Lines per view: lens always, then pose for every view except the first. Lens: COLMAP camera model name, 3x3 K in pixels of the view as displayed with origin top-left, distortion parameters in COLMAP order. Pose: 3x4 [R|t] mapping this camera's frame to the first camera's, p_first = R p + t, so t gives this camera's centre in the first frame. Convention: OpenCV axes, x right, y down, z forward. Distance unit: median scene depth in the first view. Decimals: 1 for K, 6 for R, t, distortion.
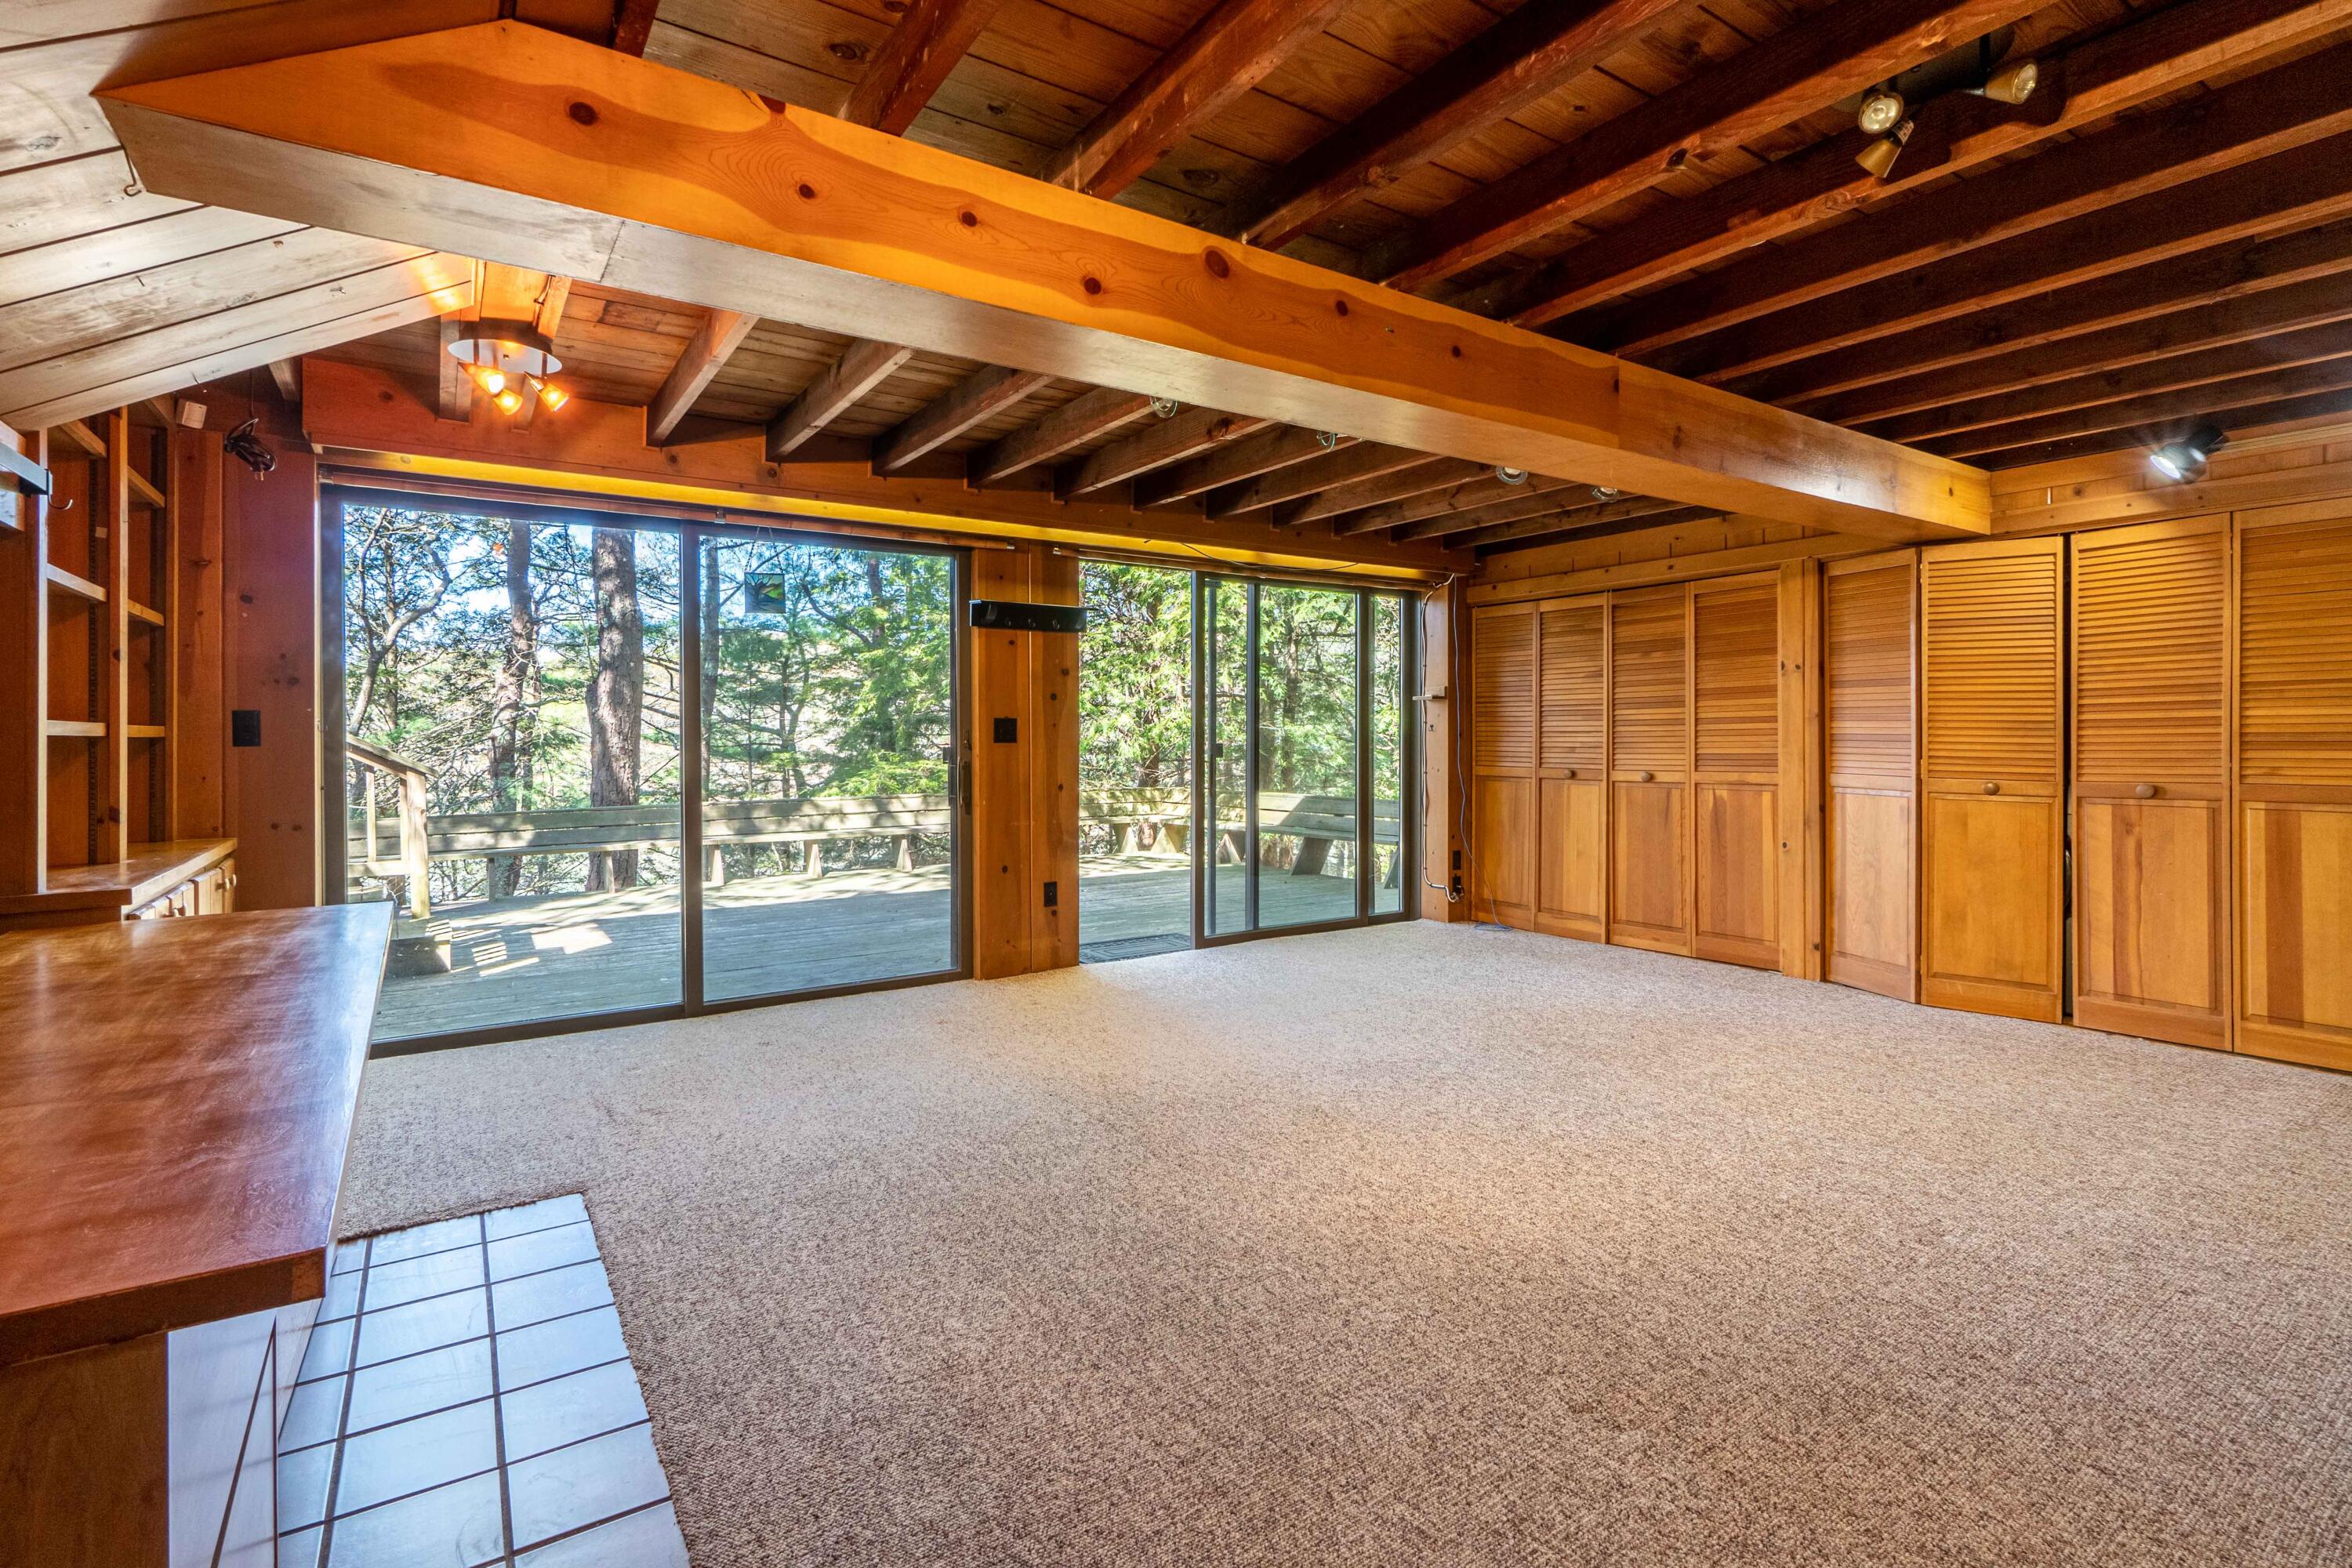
lens RADIAL K [[1071.8, 0, 1173.3], [0, 1071.8, 737.9], [0, 0, 1]] dist [-0.002561, 0.000393]
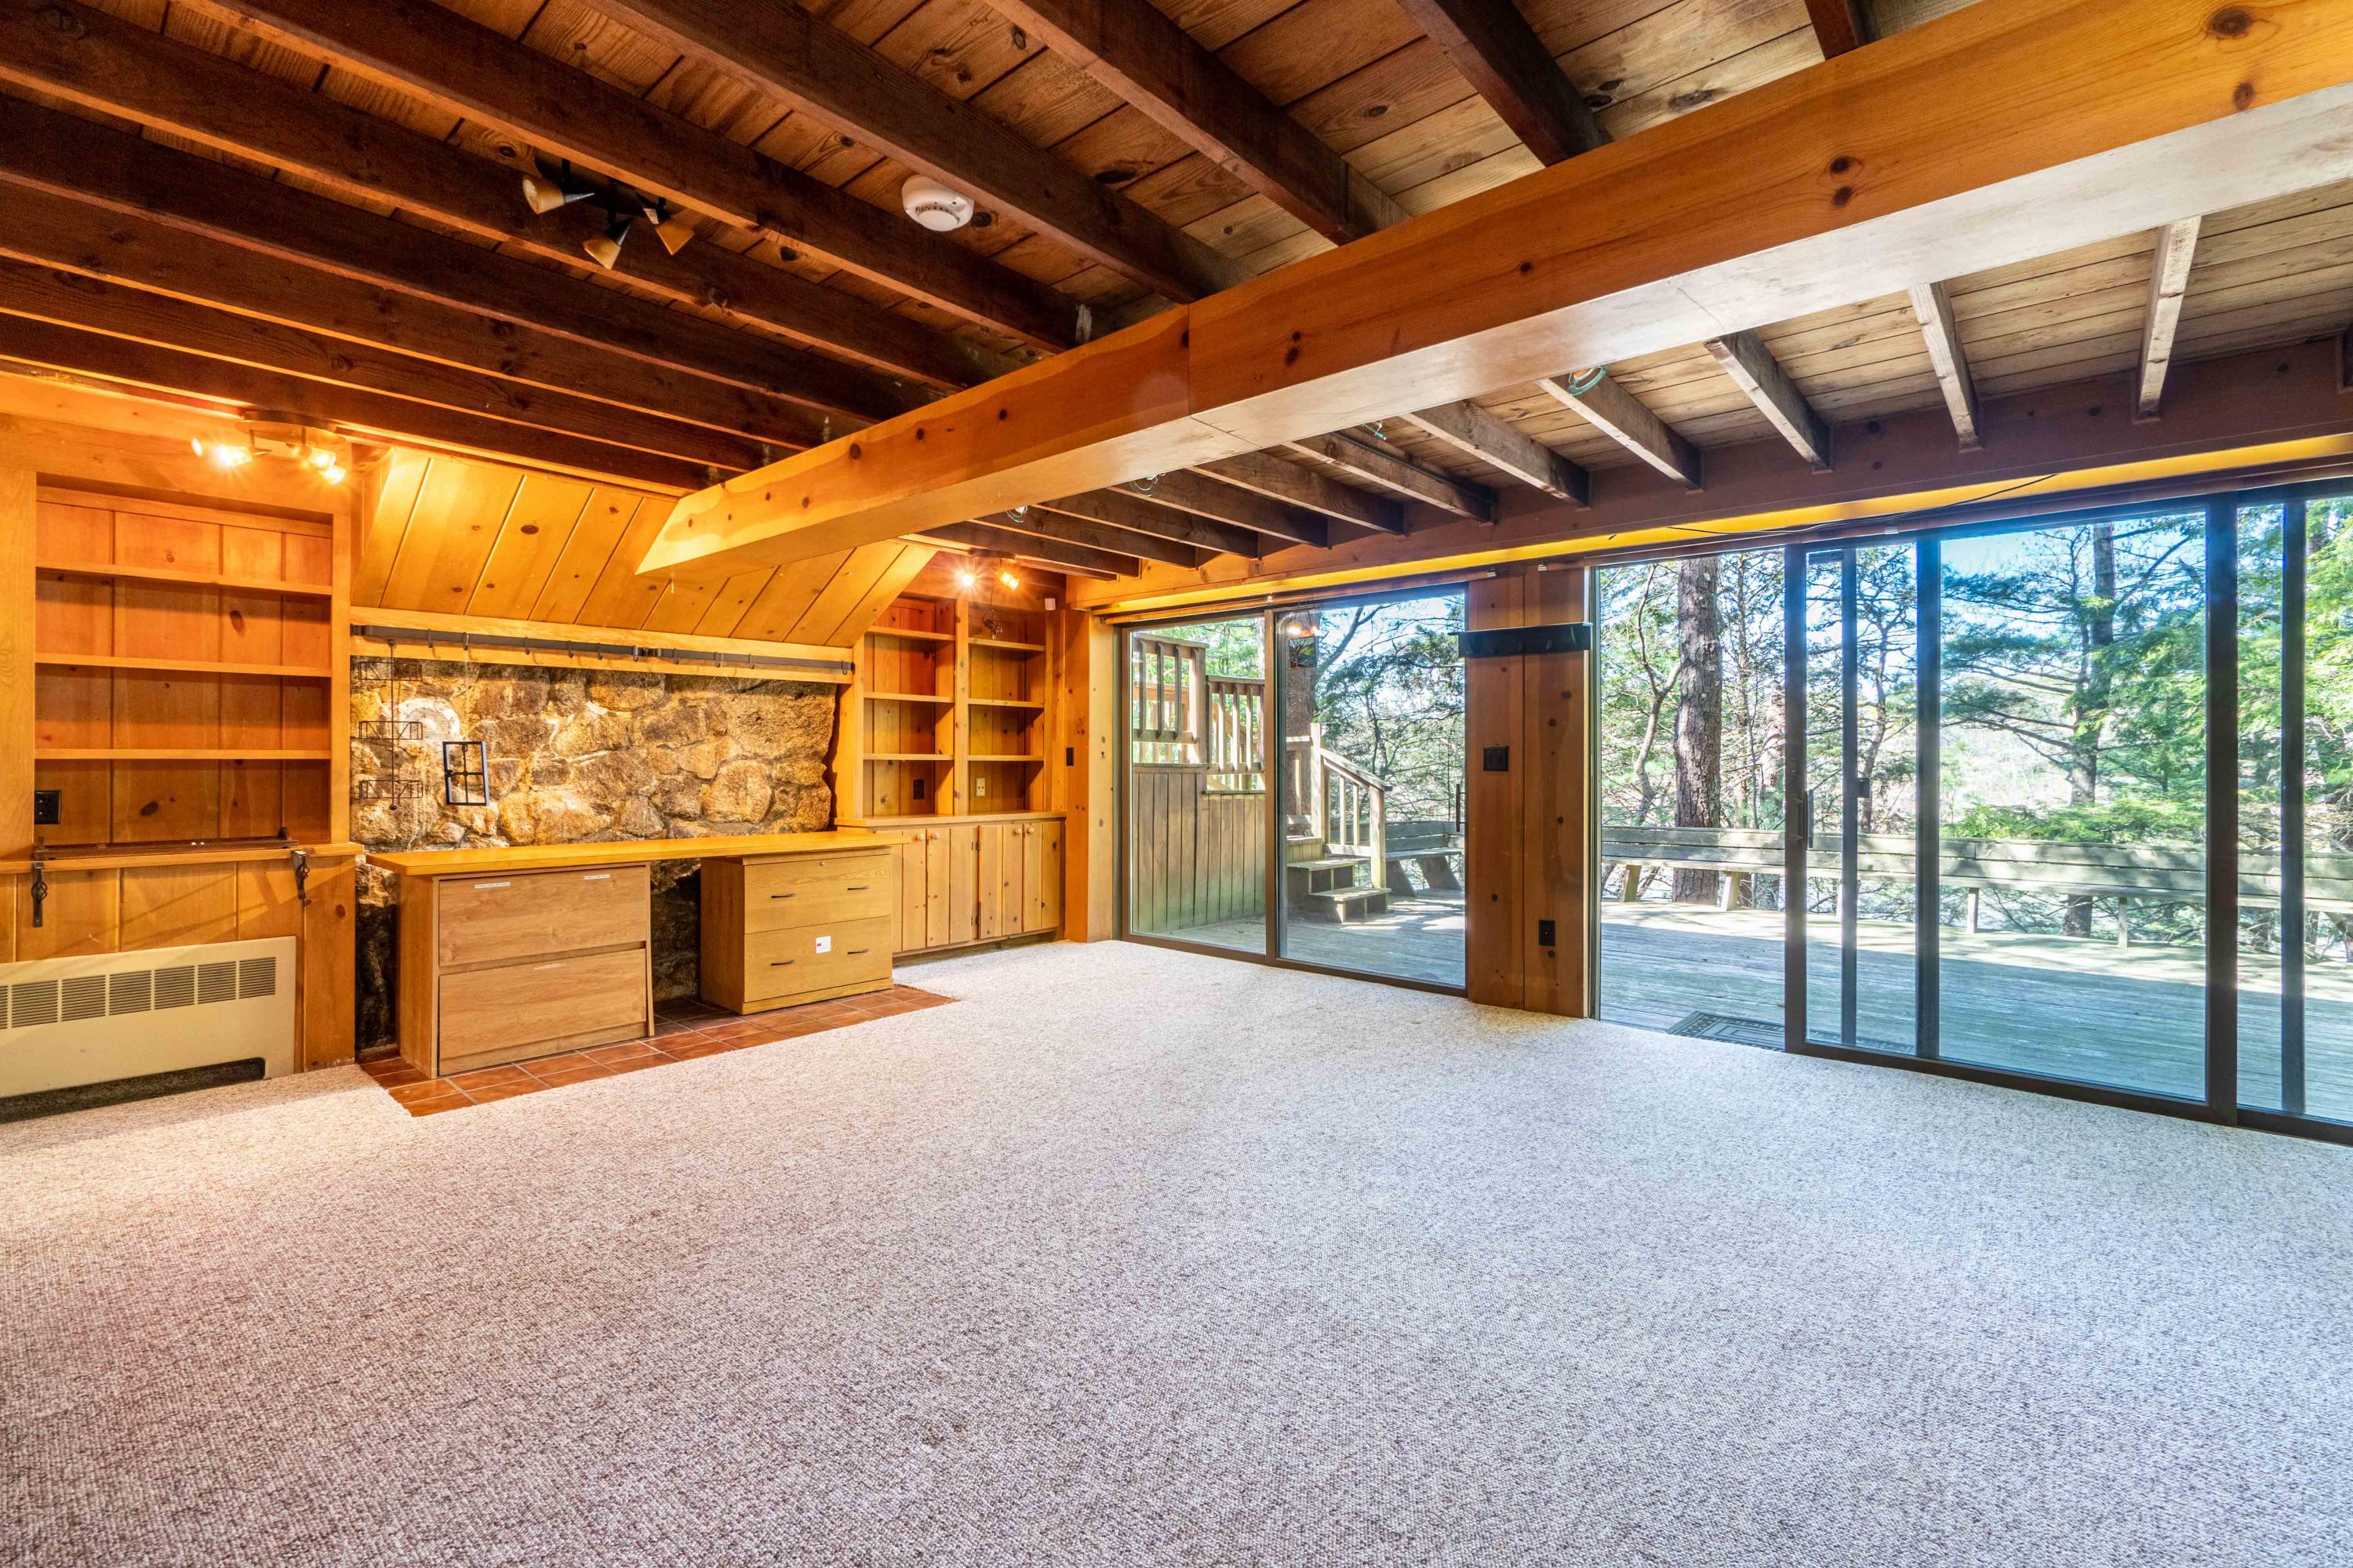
lens RADIAL K [[1028.7, 0, 1179.8], [0, 1028.7, 760.2], [0, 0, 1]] dist [0.000724, -0.000284]
pose [[0.270422, 0.003818, -0.962734, 0.967452], [-0.007410, 0.999971, 0.001884, -0.006918], [0.962713, 0.006625, 0.270443, 0.648001]]
